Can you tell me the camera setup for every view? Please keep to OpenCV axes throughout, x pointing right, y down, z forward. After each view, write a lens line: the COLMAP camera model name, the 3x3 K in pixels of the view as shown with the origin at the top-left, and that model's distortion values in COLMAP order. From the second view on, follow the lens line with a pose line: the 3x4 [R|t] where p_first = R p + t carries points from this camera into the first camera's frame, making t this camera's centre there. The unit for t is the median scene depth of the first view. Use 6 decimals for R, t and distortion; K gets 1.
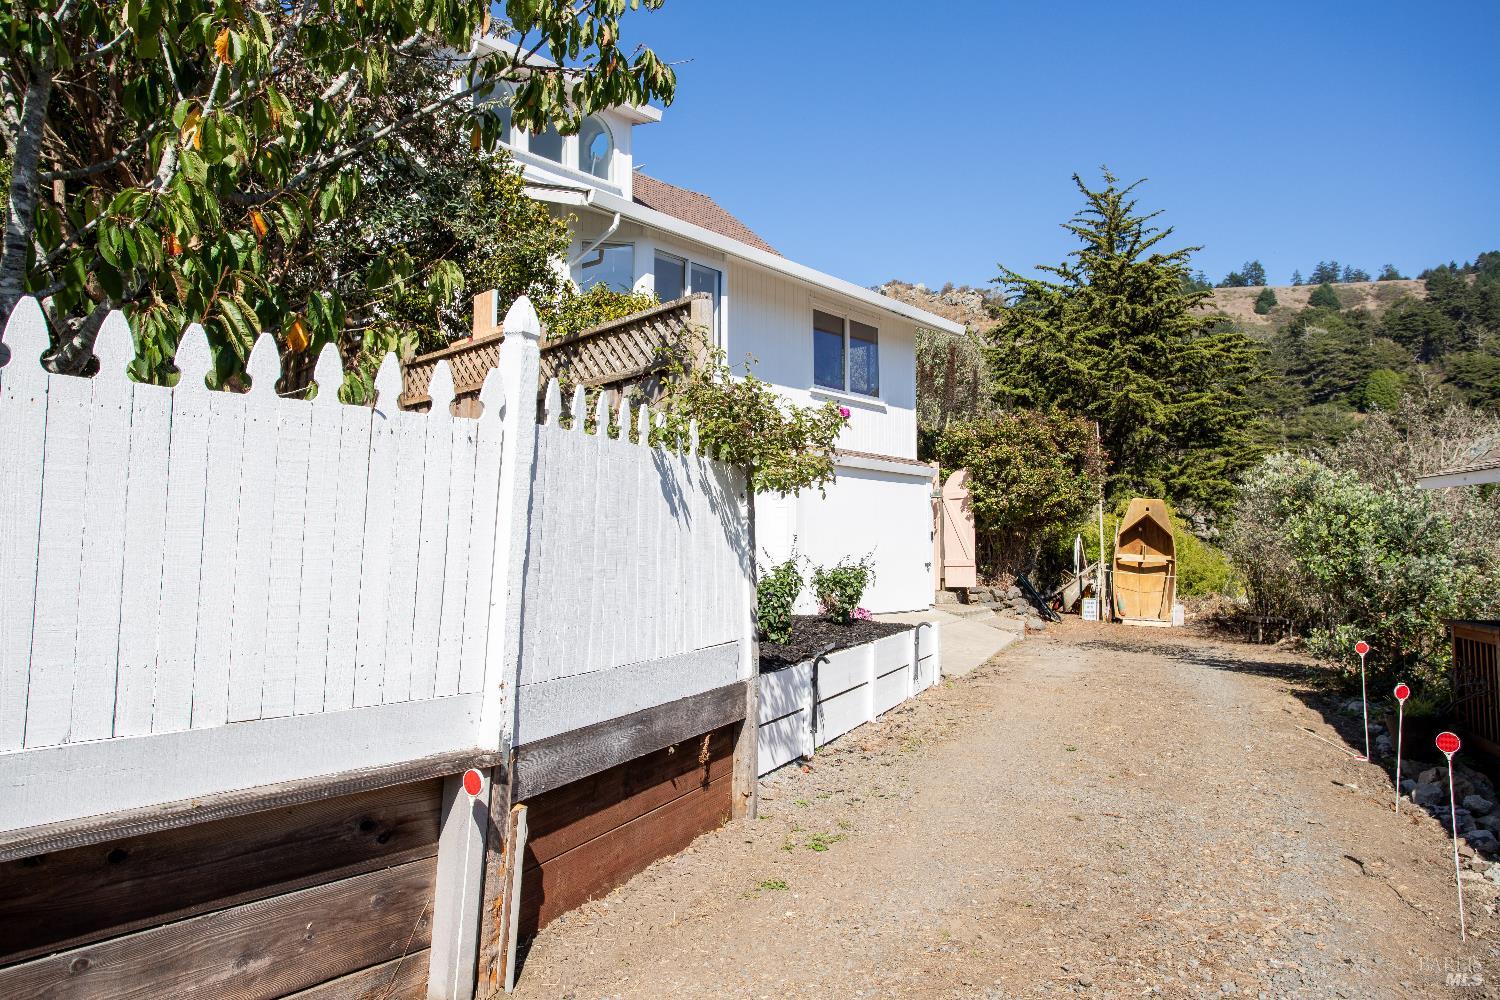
lens RADIAL K [[1064.0, 0, 749.7], [0, 1064.0, 481.2], [0, 0, 1]] dist [0.002771, 0.002269]
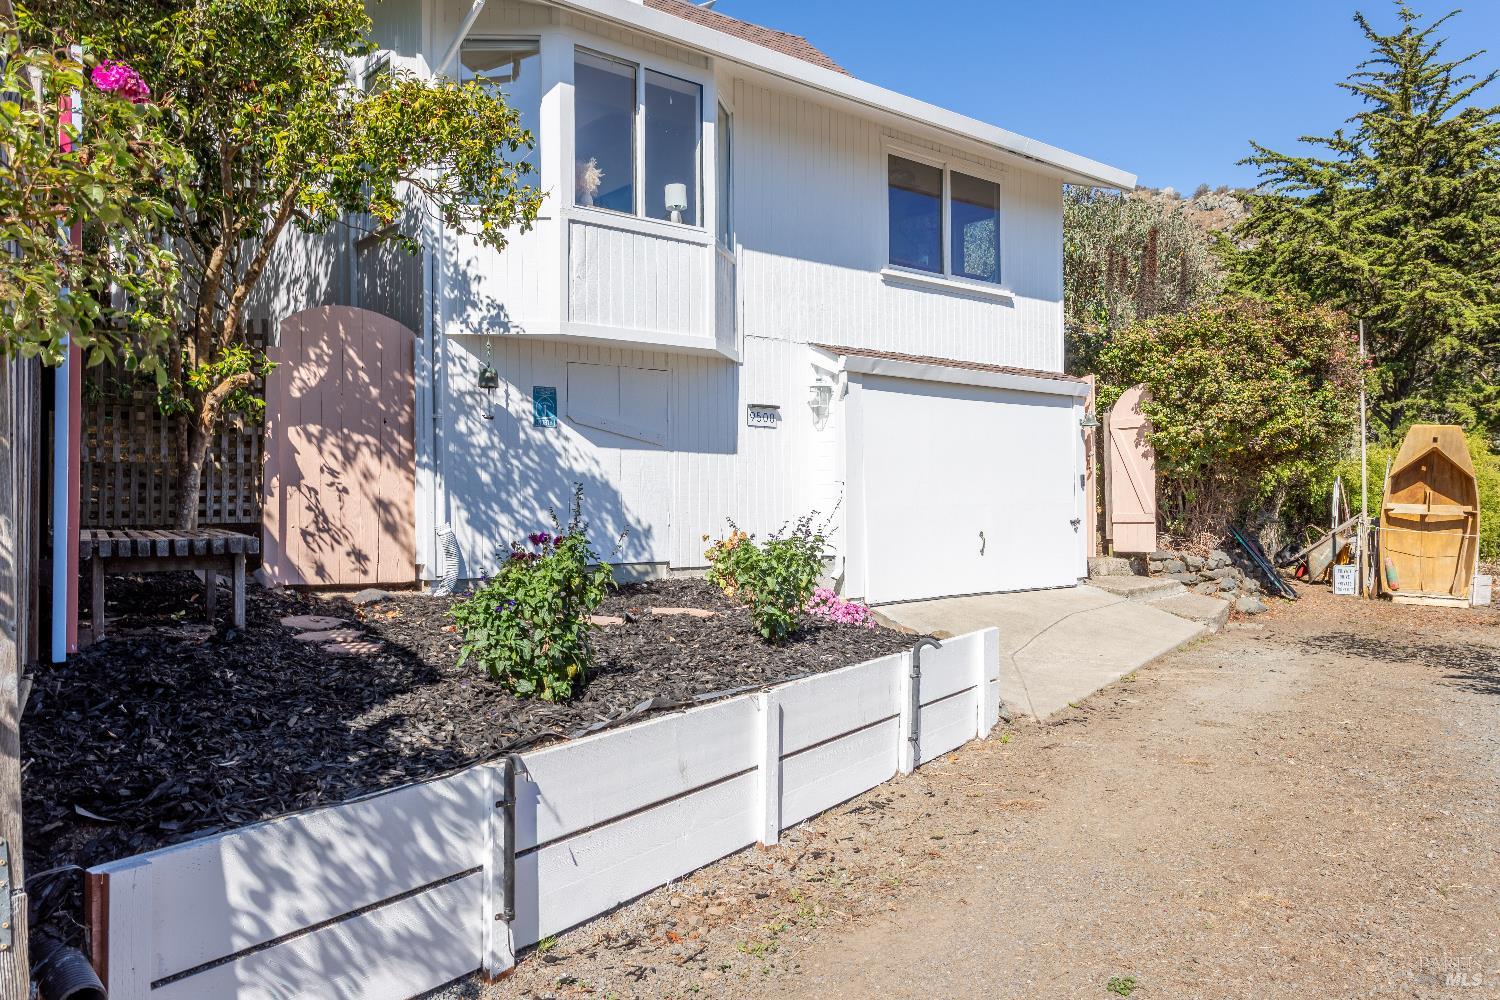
lens RADIAL K [[1112.3, 0, 750.0], [0, 1112.3, 500.0], [0, 0, 1]] dist [0.015300, -0.000245]
pose [[0.978214, -0.006424, -0.207501, 0.082287], [0.020145, 0.997741, 0.064082, 0.009437], [0.206621, -0.066866, 0.976134, 0.179382]]
